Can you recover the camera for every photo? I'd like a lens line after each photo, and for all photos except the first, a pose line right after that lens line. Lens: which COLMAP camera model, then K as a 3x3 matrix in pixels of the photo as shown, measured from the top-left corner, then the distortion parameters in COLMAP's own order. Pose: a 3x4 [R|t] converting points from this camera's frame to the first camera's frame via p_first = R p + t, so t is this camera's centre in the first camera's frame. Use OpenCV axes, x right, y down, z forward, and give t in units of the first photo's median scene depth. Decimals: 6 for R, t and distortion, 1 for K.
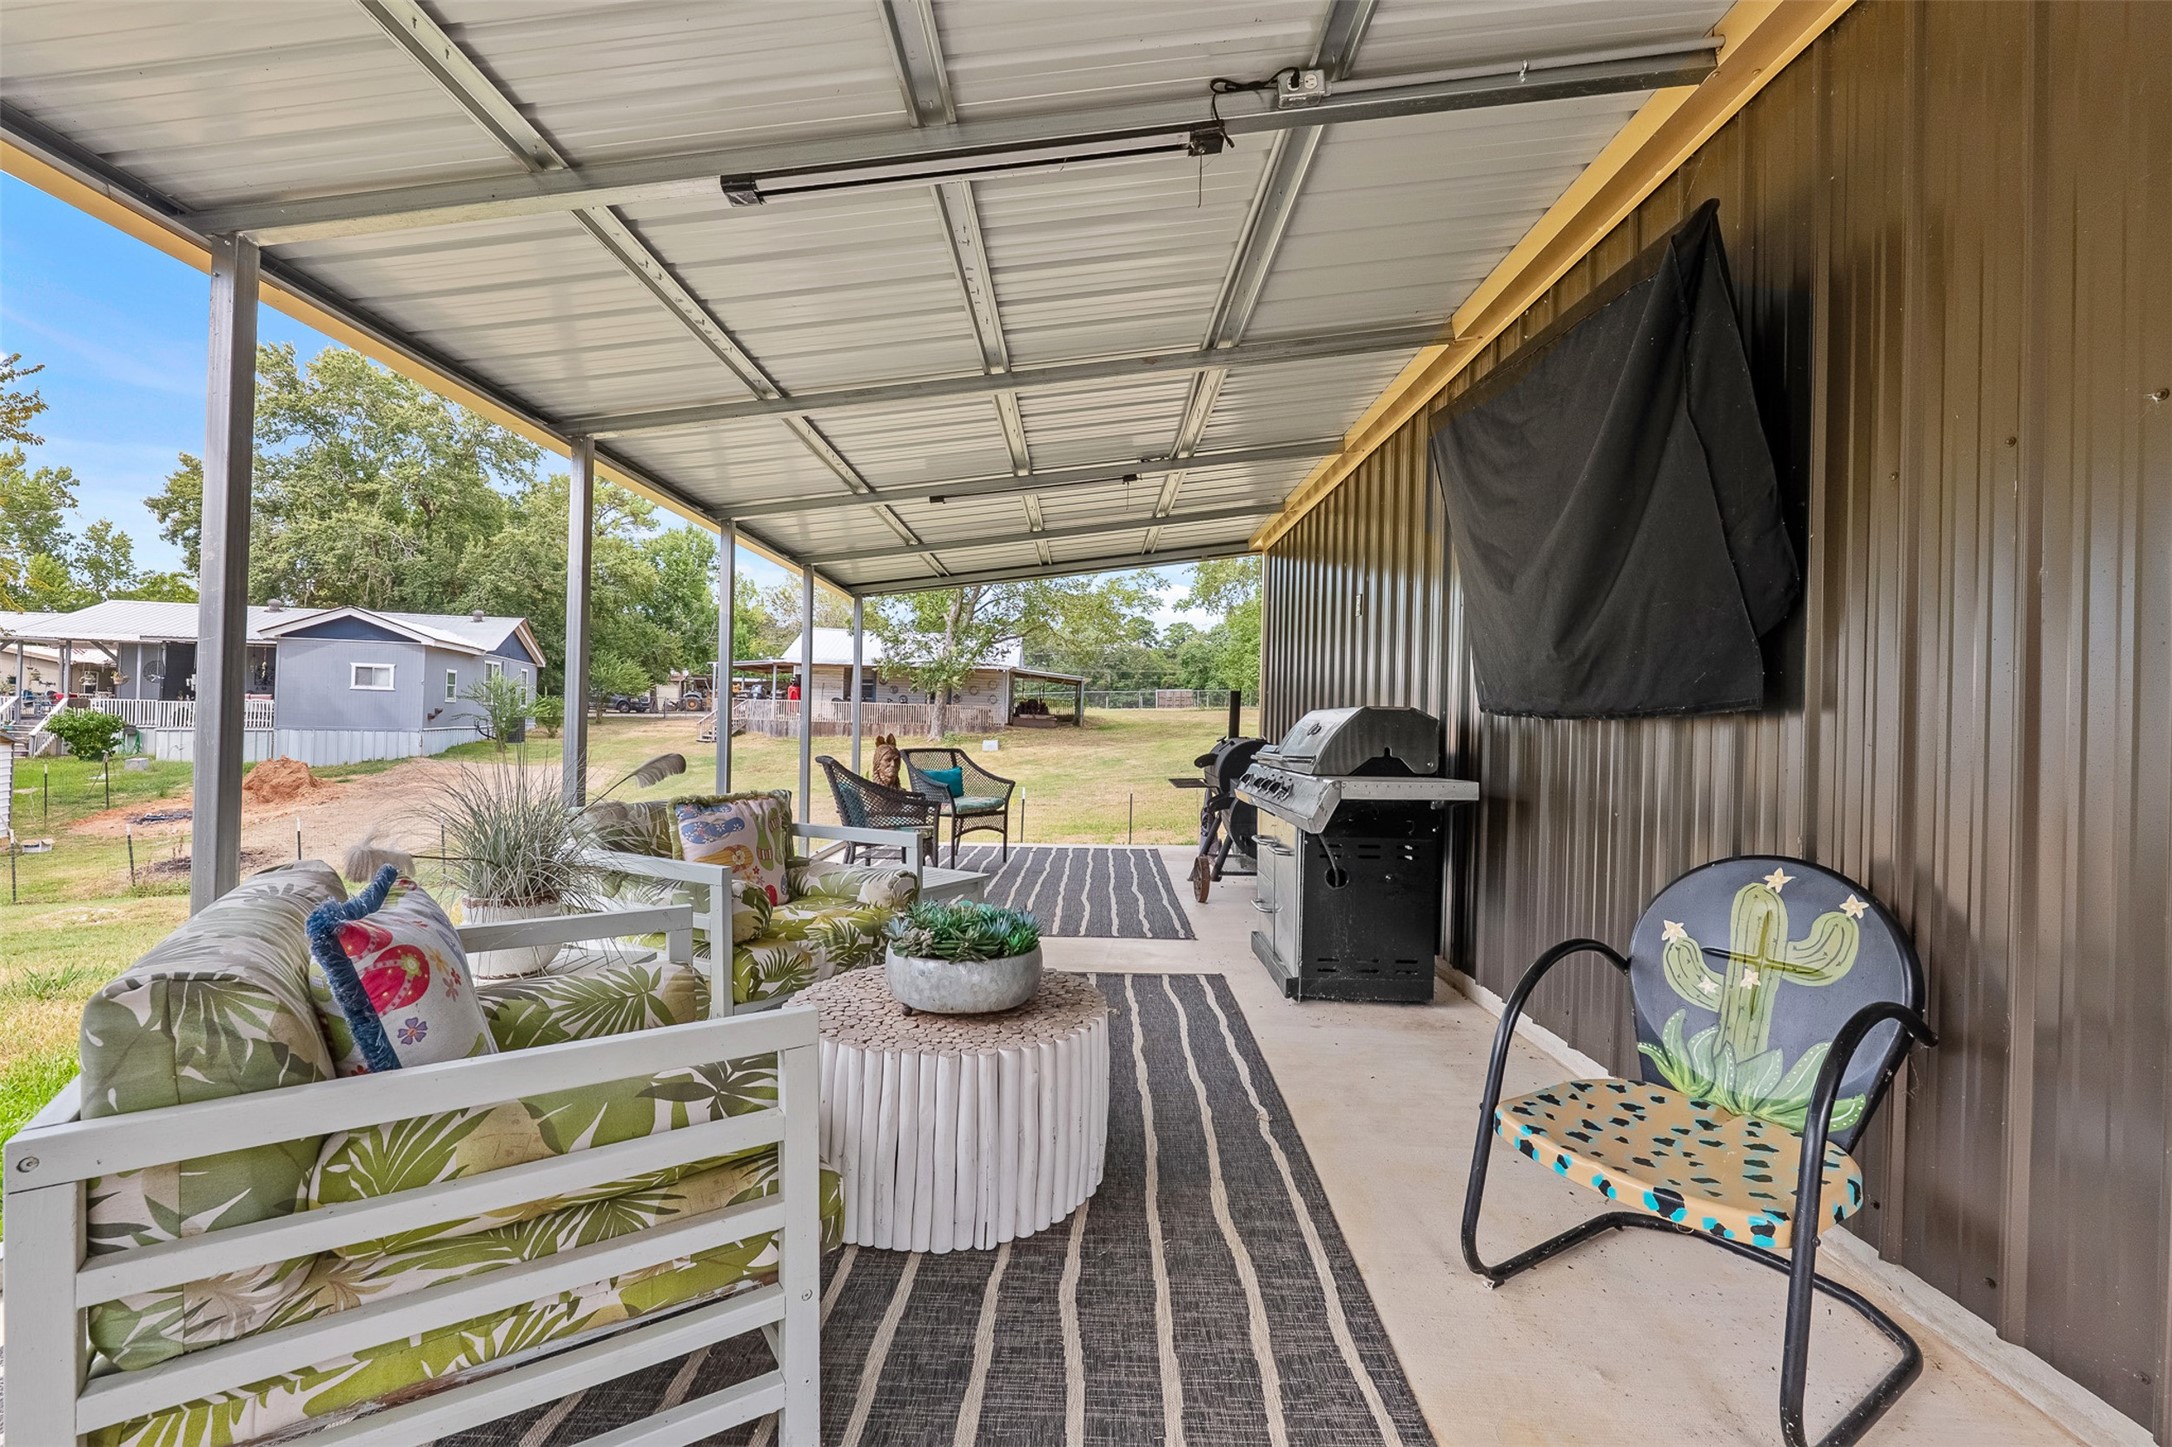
lens RADIAL K [[863.2, 0, 1183.4], [0, 863.2, 725.6], [0, 0, 1]] dist [-0.001740, -0.000048]
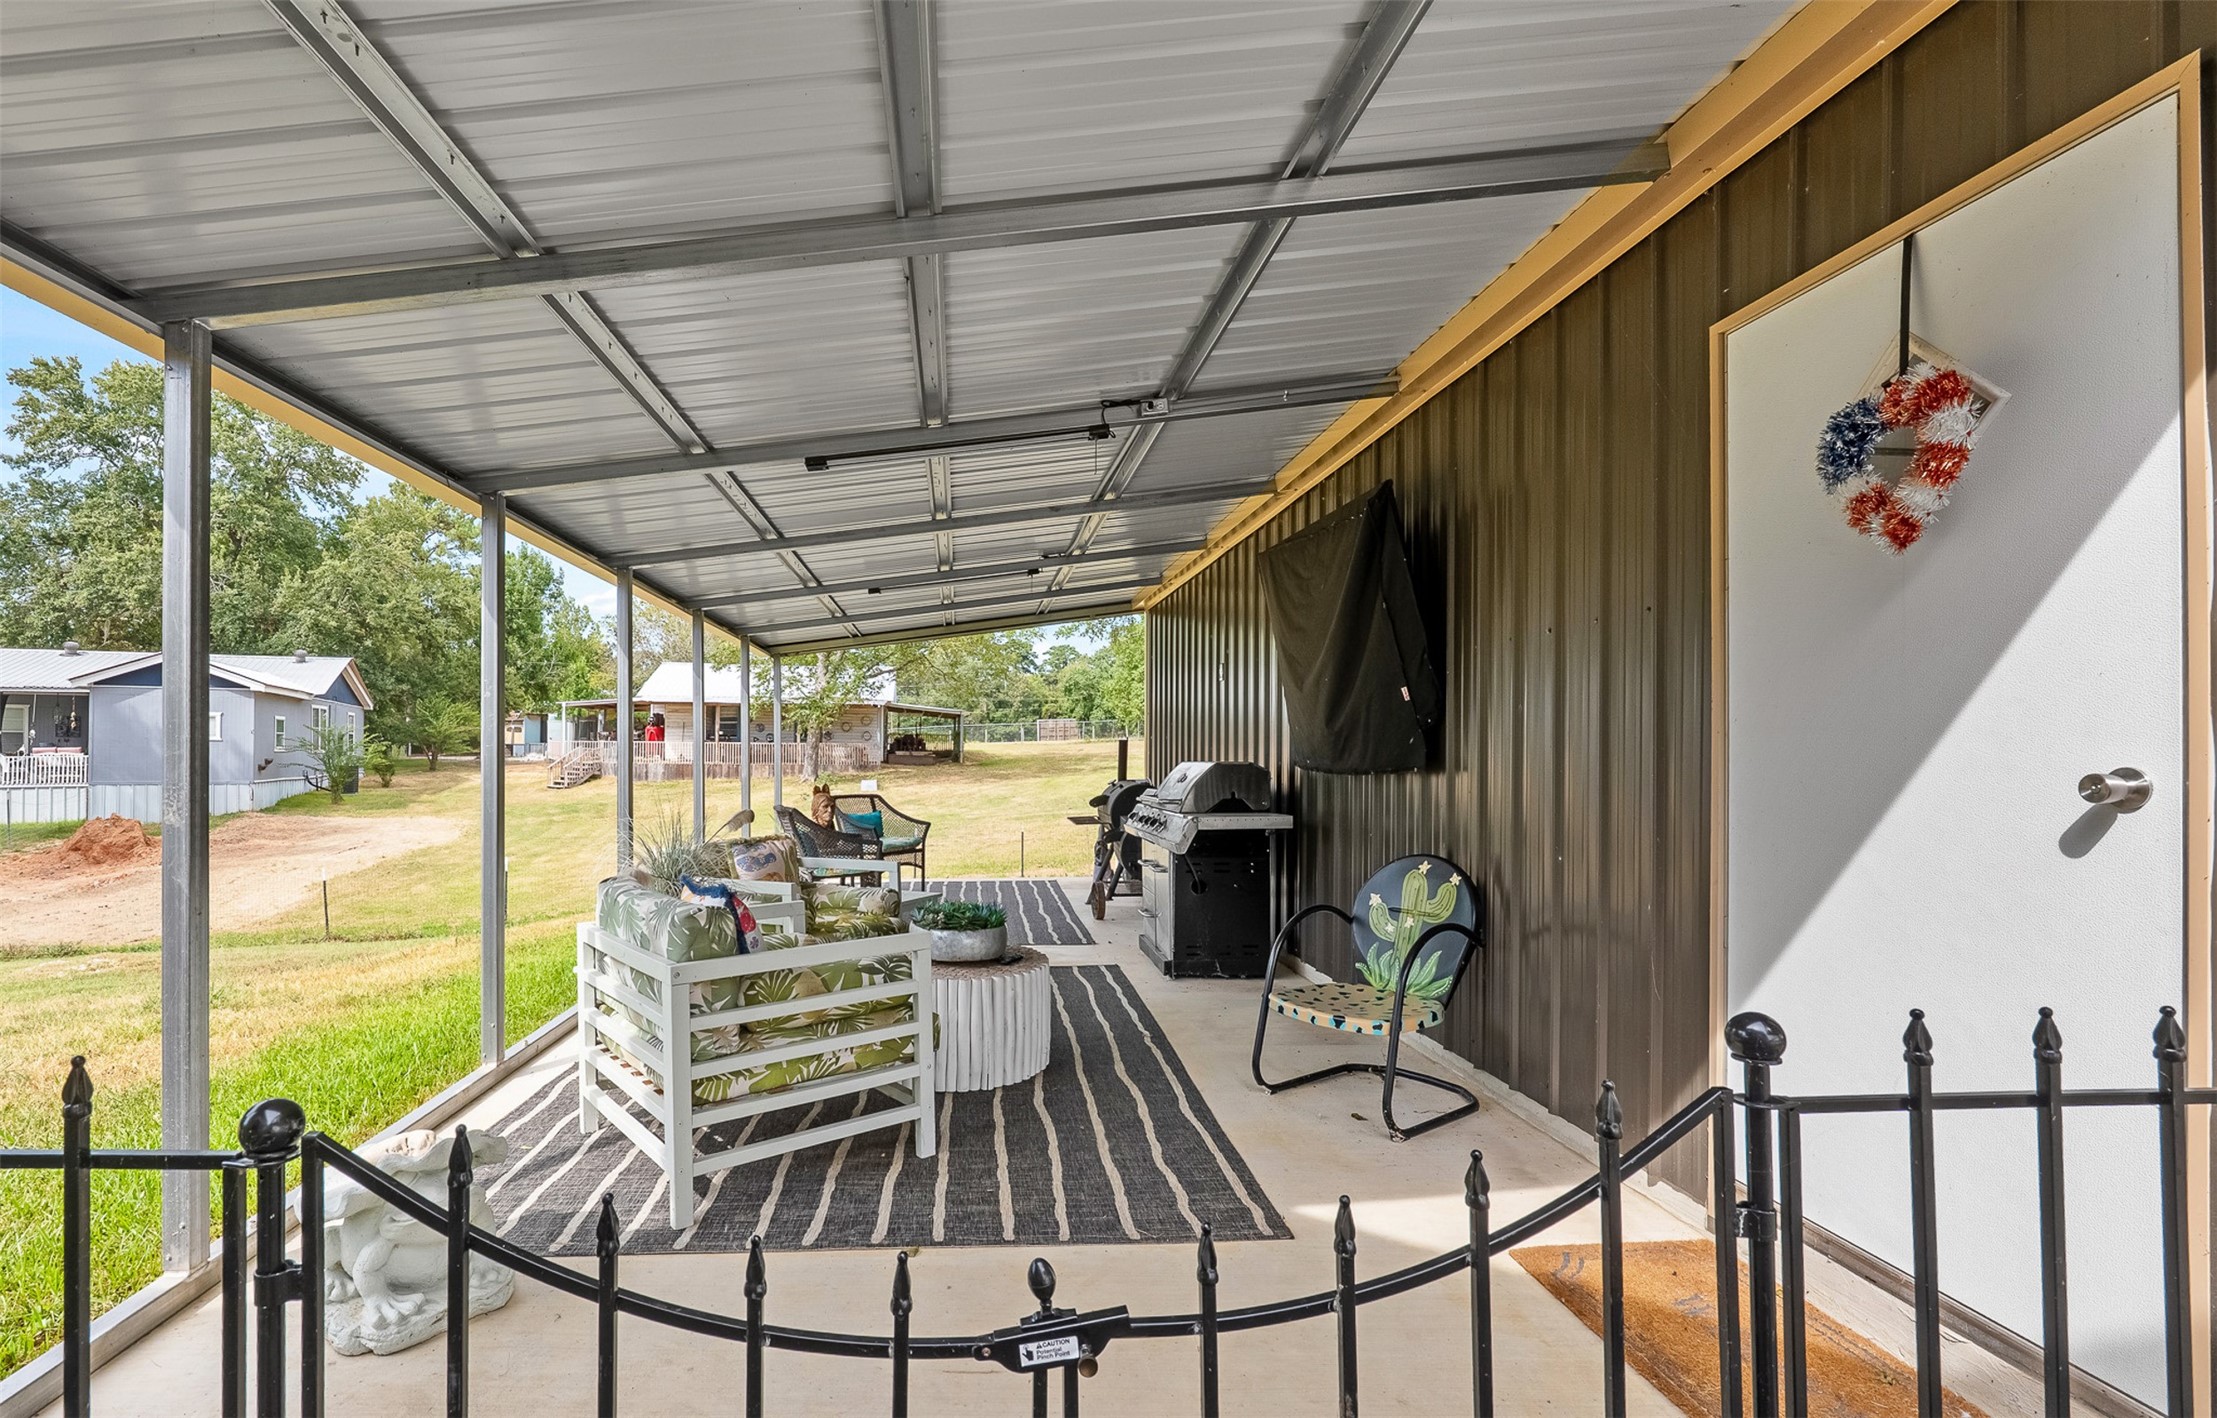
lens RADIAL K [[944.4, 0, 1108.5], [0, 944.4, 709.0], [0, 0, 1]] dist [0.001575, 0.000030]
pose [[0.998814, -0.017899, 0.045275, -0.022026], [0.020148, 0.998560, -0.049728, -0.026250], [-0.044320, 0.050581, 0.997736, -0.375030]]
